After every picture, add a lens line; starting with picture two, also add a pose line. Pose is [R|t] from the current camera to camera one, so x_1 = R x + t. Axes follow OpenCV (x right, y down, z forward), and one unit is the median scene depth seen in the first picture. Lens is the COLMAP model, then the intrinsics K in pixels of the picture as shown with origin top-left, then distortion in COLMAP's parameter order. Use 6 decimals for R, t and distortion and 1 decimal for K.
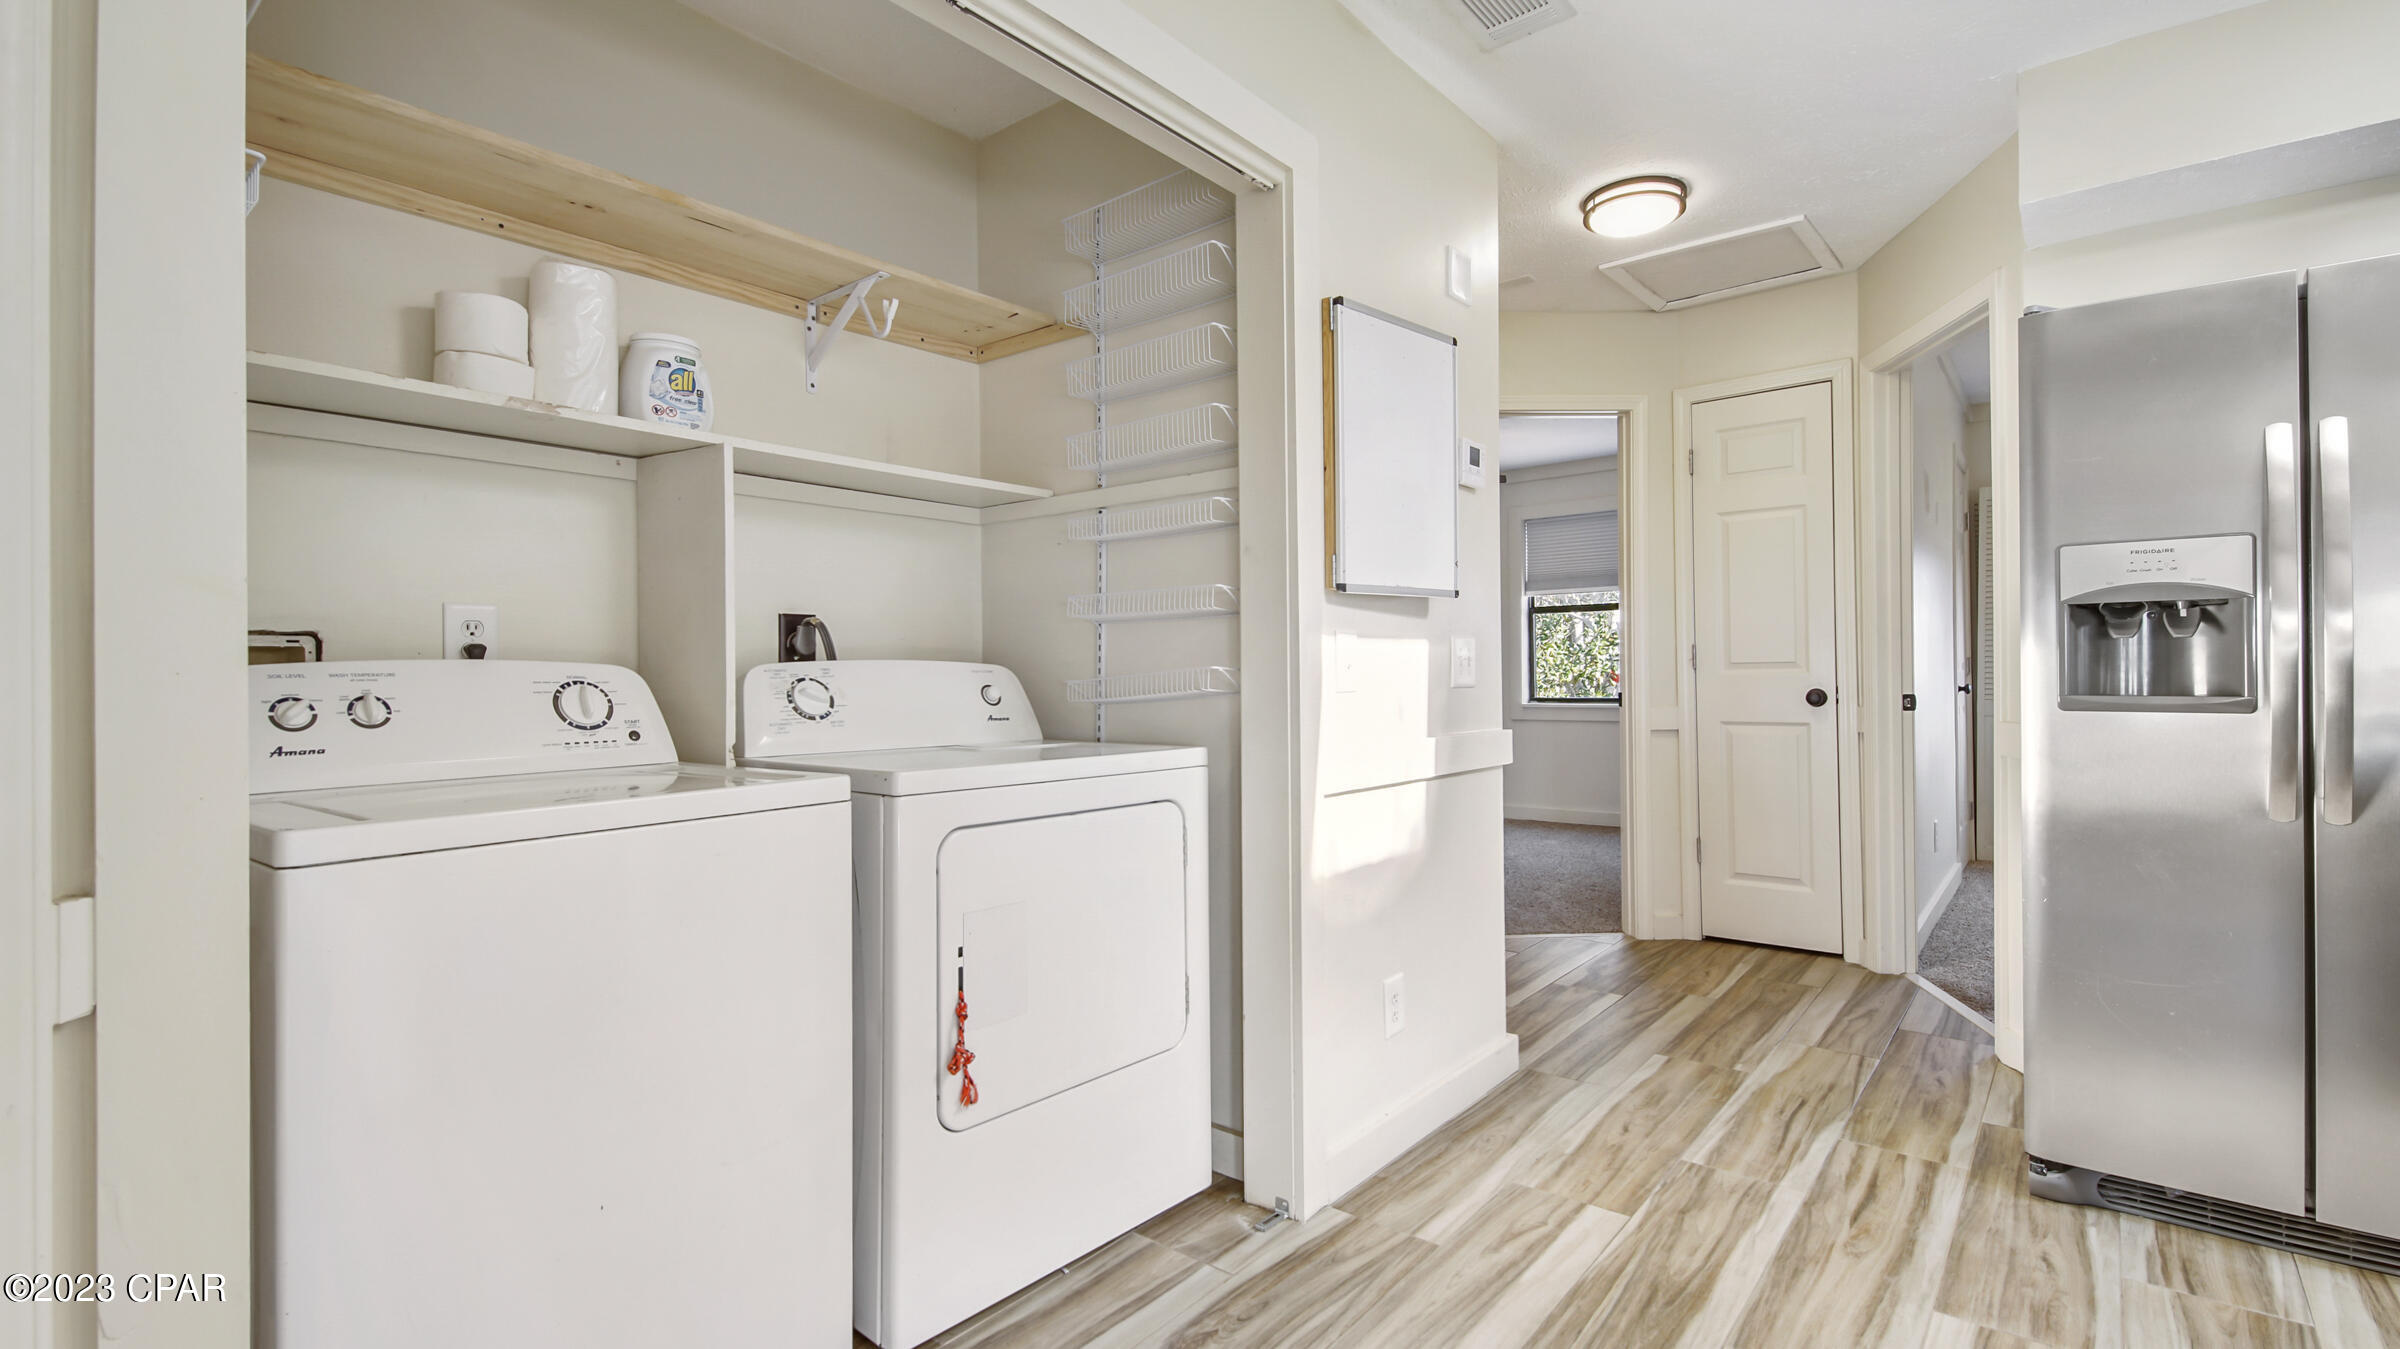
lens RADIAL K [[1090.2, 0, 1200.0], [0, 1090.2, 674.5], [0, 0, 1]] dist [0.034948, -0.022016]
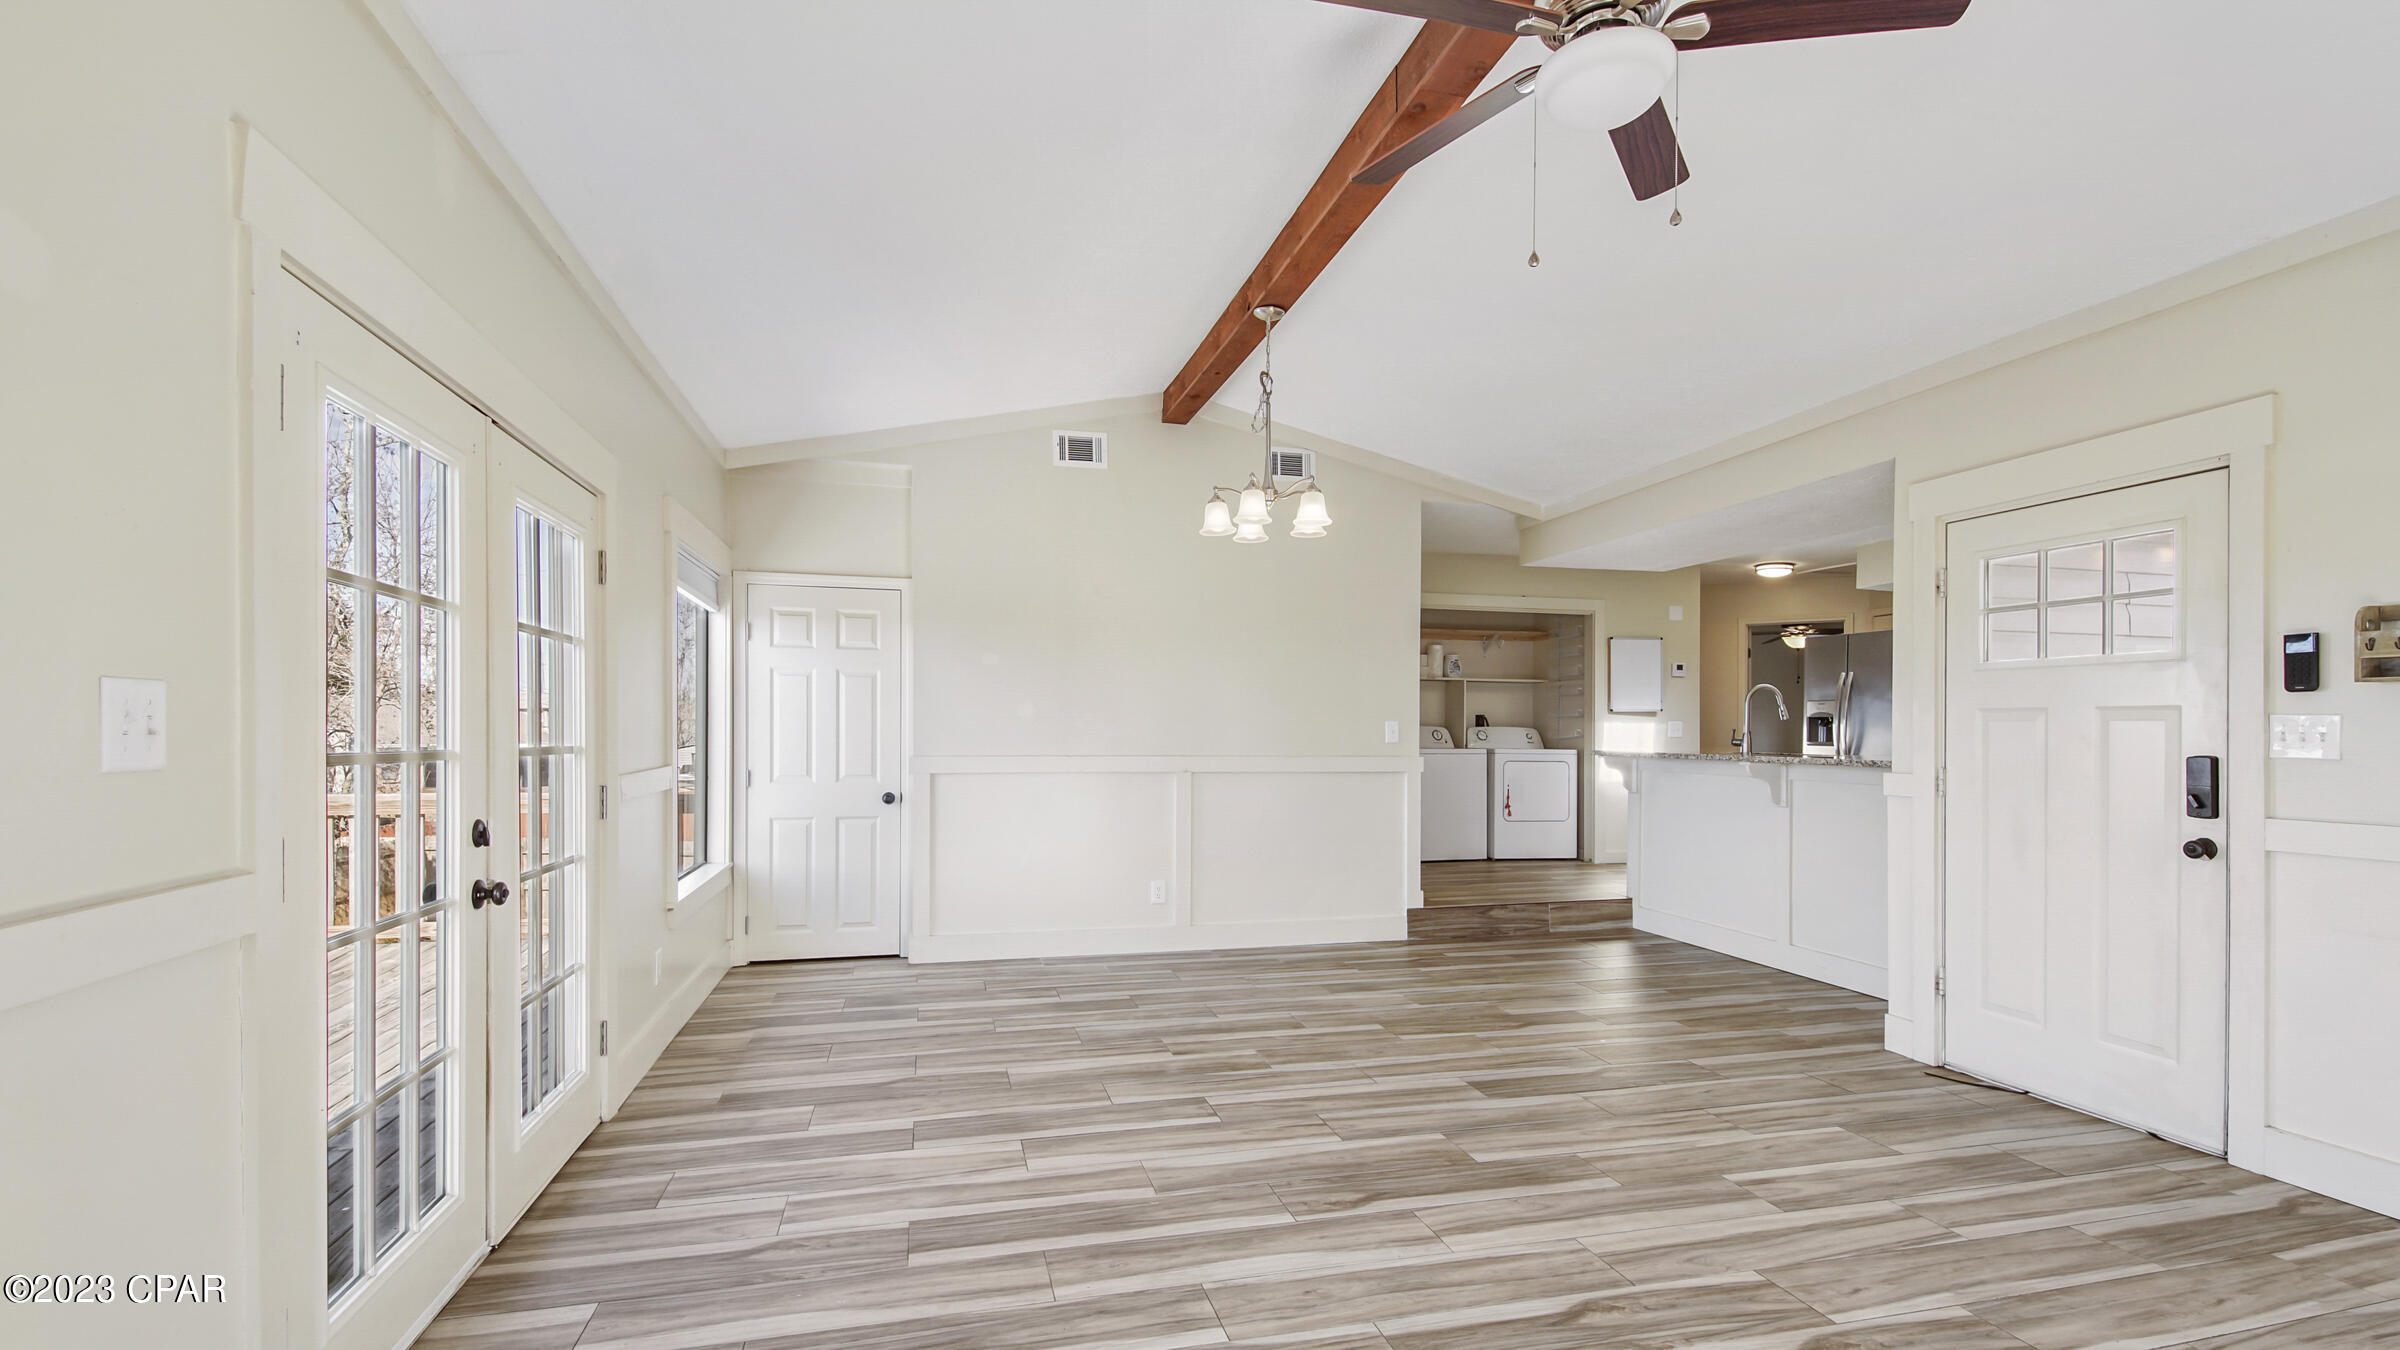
lens RADIAL K [[1080.6, 0, 1206.5], [0, 1080.6, 723.9], [0, 0, 1]] dist [0.035788, -0.023289]
pose [[0.810845, 0.015281, -0.585062, 1.378419], [-0.017947, 0.999838, 0.001241, -0.010241], [0.584986, 0.009494, 0.810988, -3.389255]]
